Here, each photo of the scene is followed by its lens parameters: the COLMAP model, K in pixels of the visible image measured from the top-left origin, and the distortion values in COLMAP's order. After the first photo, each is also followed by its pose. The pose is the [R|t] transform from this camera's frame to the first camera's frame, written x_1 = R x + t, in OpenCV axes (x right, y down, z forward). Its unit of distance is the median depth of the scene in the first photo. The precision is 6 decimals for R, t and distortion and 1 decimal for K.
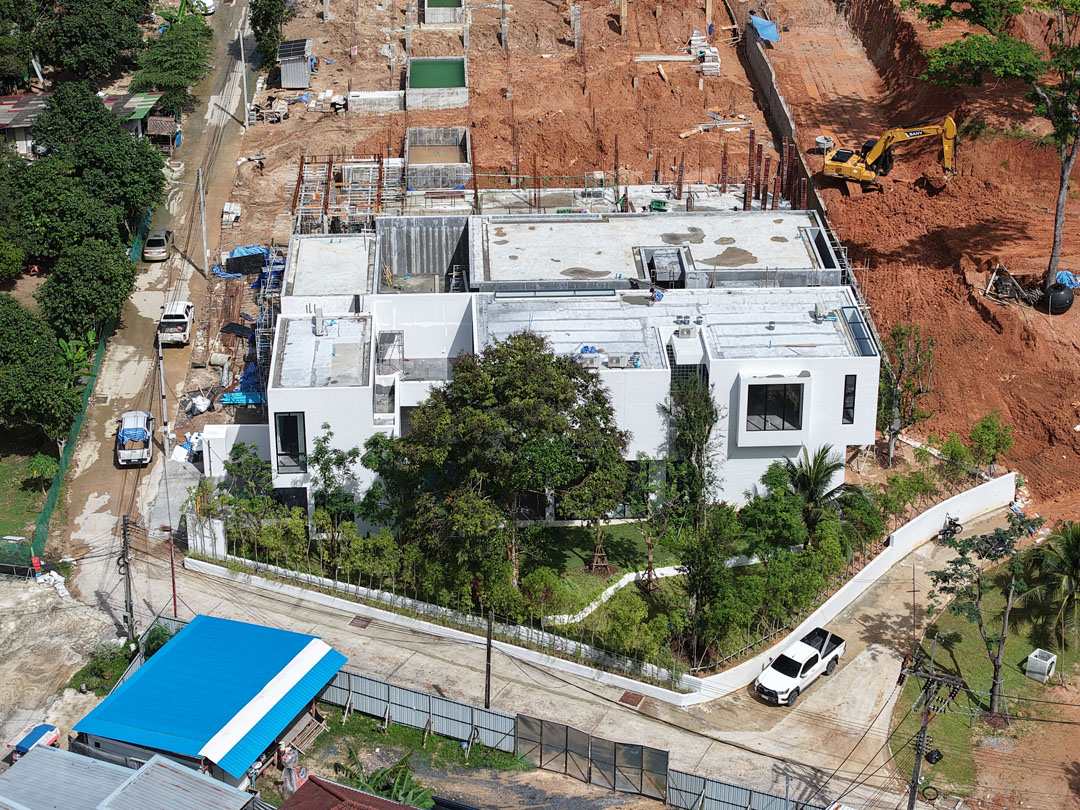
lens RADIAL K [[2273.2, 0, 536.8], [0, 2273.2, 385.8], [0, 0, 1]] dist [-0.221720, 0.976539]
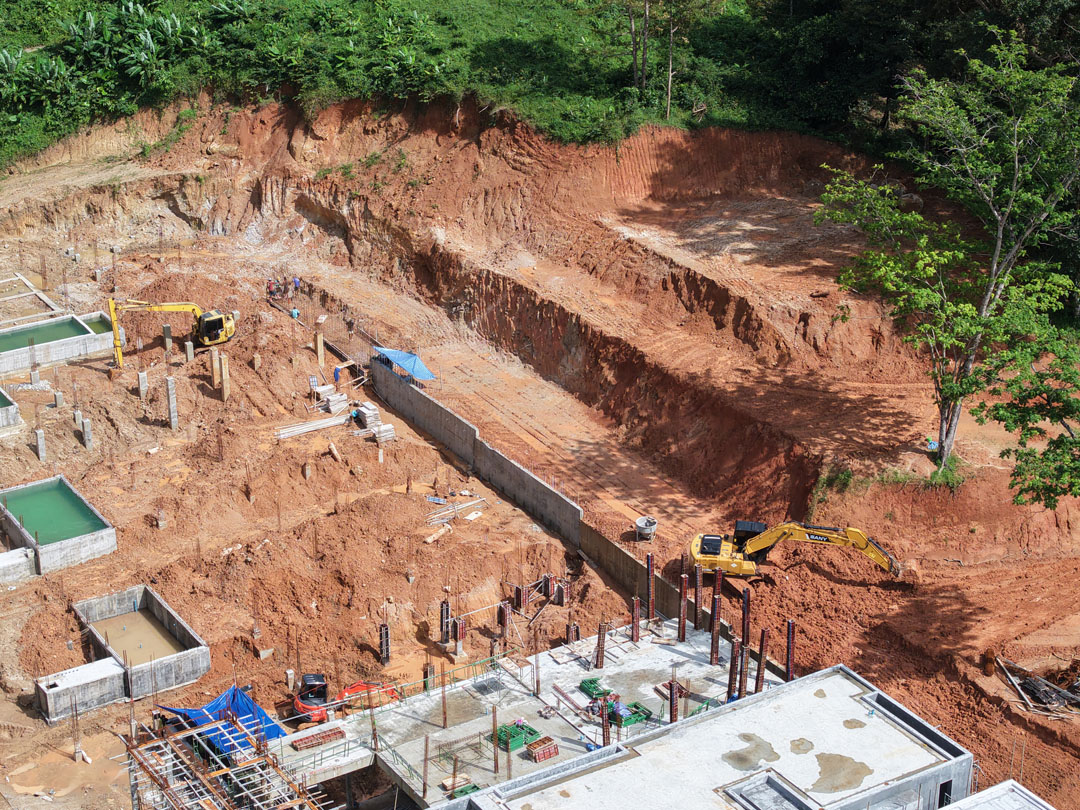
lens RADIAL K [[2273.2, 0, 536.8], [0, 2273.2, 385.8], [0, 0, 1]] dist [-0.221720, 0.976539]
pose [[0.869737, -0.199321, 0.451475, -0.257322], [0.211215, 0.977133, 0.024501, -0.178721], [-0.446034, 0.074048, 0.891948, 0.273679]]
